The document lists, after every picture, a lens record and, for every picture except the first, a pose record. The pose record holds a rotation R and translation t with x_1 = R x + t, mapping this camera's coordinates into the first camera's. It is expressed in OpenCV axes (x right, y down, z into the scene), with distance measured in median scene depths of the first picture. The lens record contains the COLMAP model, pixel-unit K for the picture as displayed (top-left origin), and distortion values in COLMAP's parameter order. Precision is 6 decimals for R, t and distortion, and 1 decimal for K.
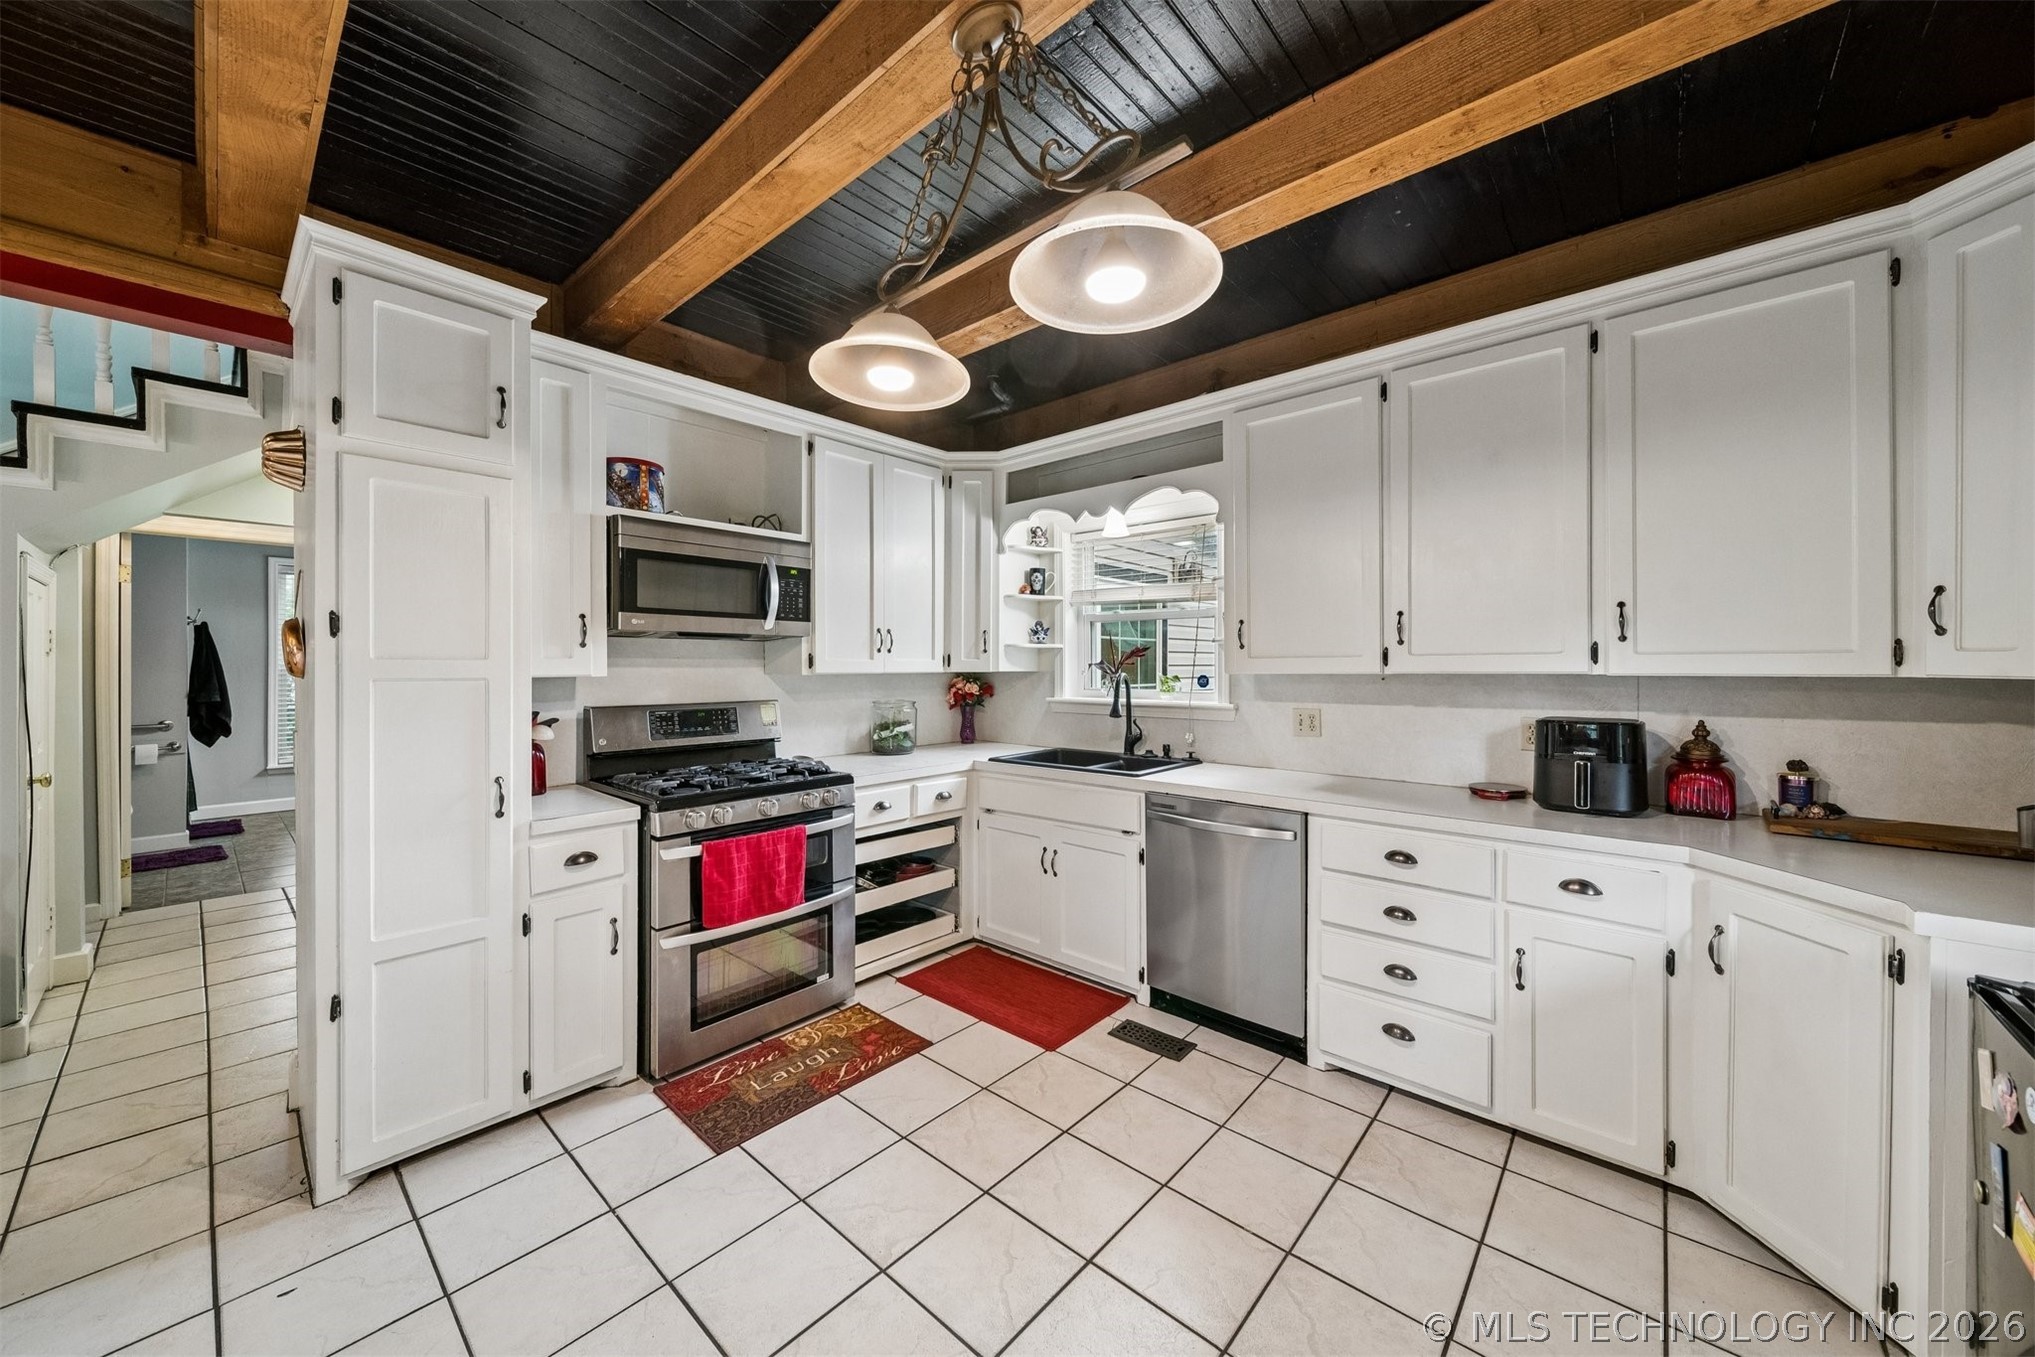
lens RADIAL K [[725.3, 0, 1017.6], [0, 725.3, 666.9], [0, 0, 1]] dist [0.004915, -0.001714]
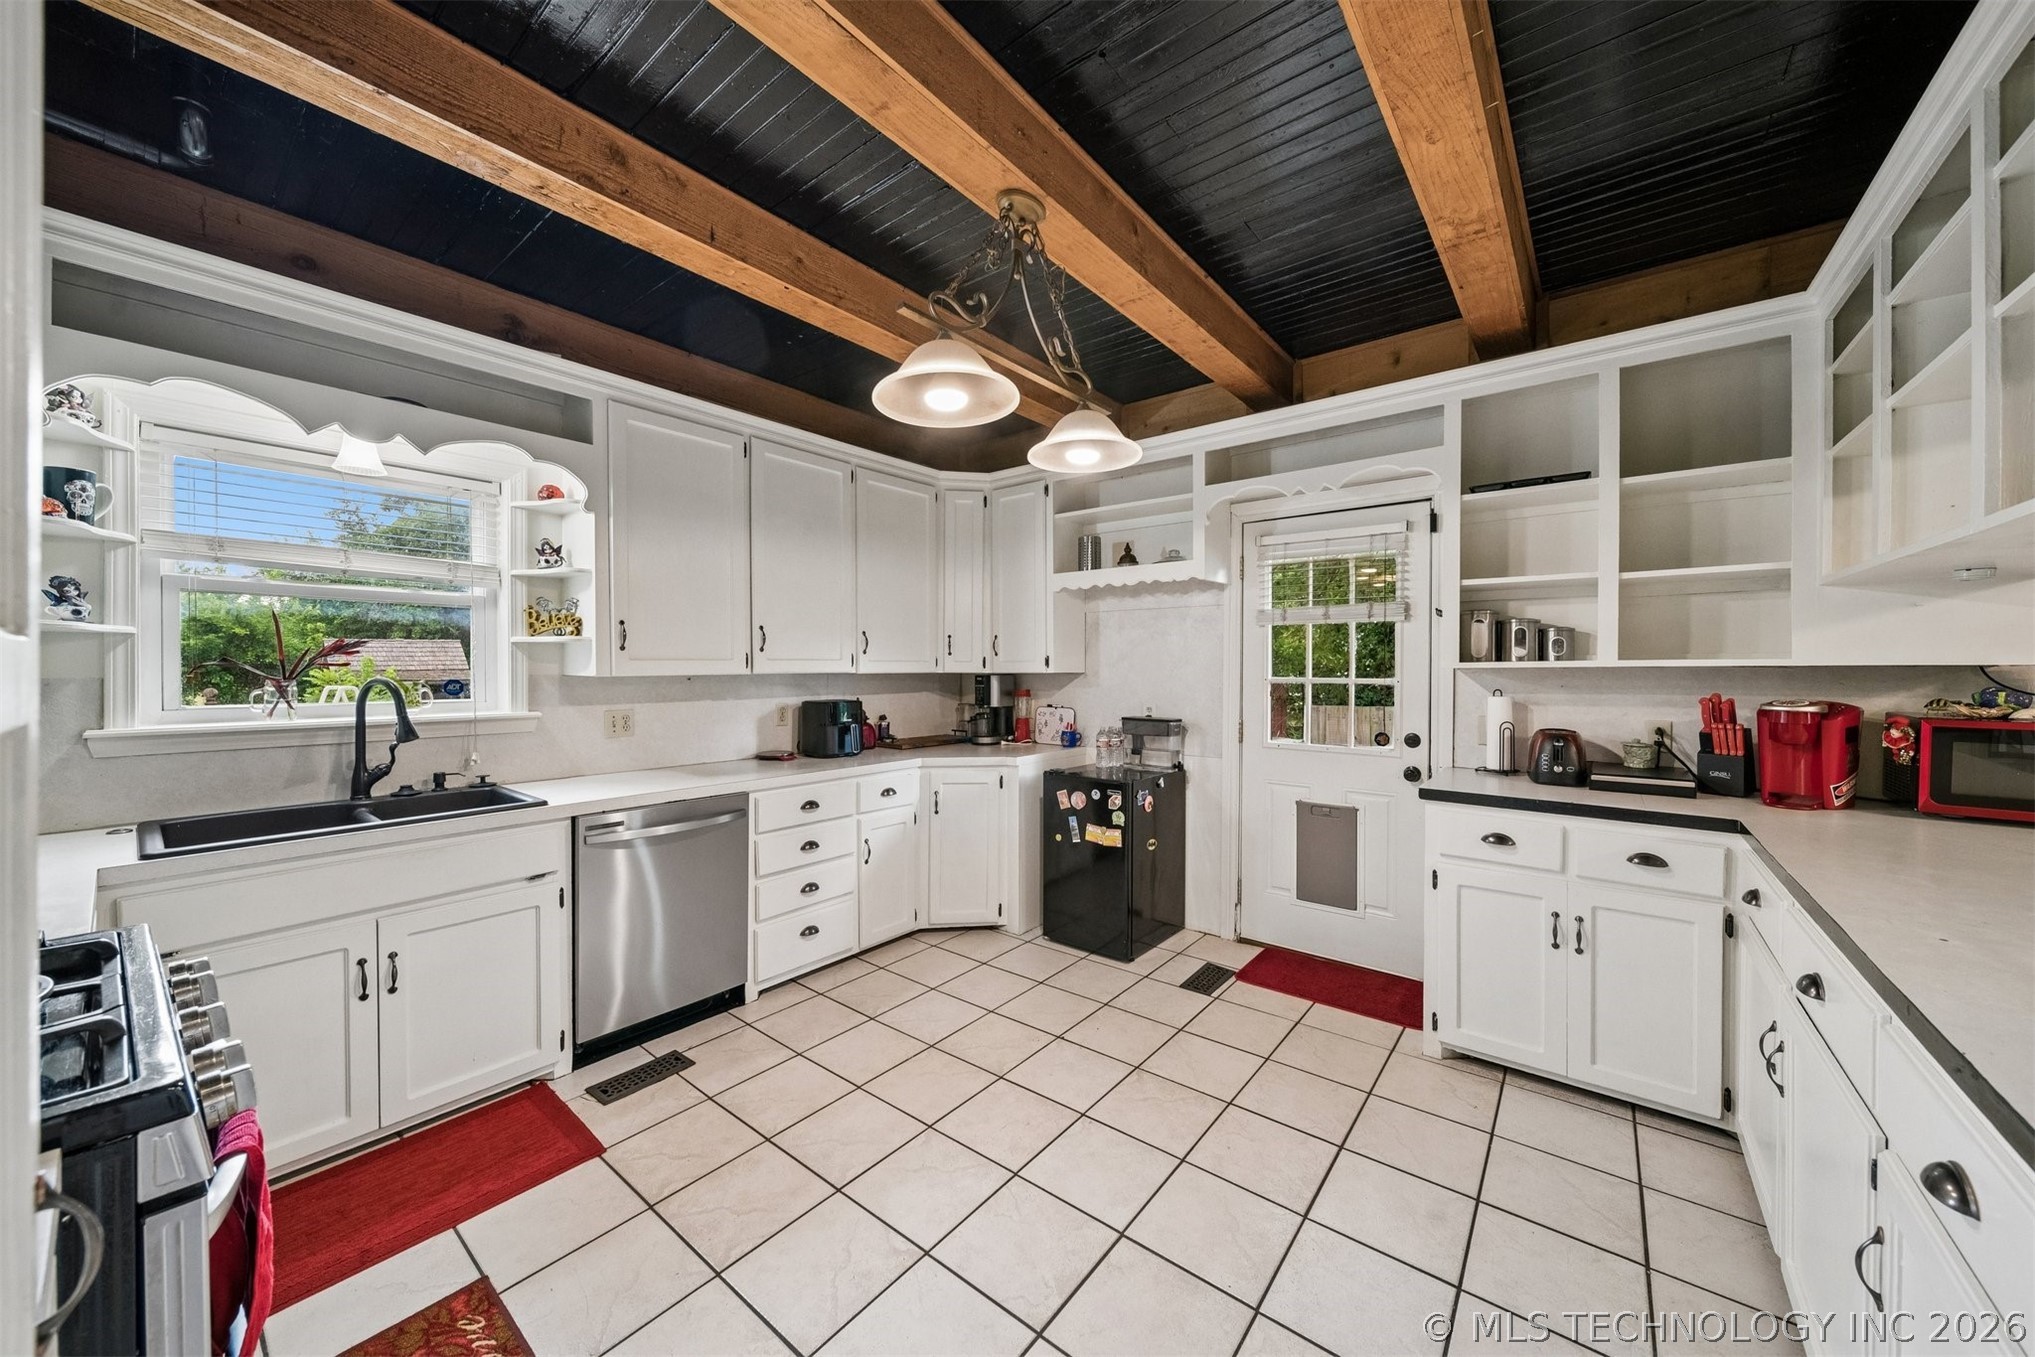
lens RADIAL K [[725.3, 0, 1027.0], [0, 725.3, 674.5], [0, 0, 1]] dist [0.004915, -0.001714]
pose [[-0.061865, -0.008462, 0.998049, -0.766428], [0.001768, 0.999962, 0.008587, 0.000074], [-0.998083, 0.002296, -0.061848, 0.580103]]
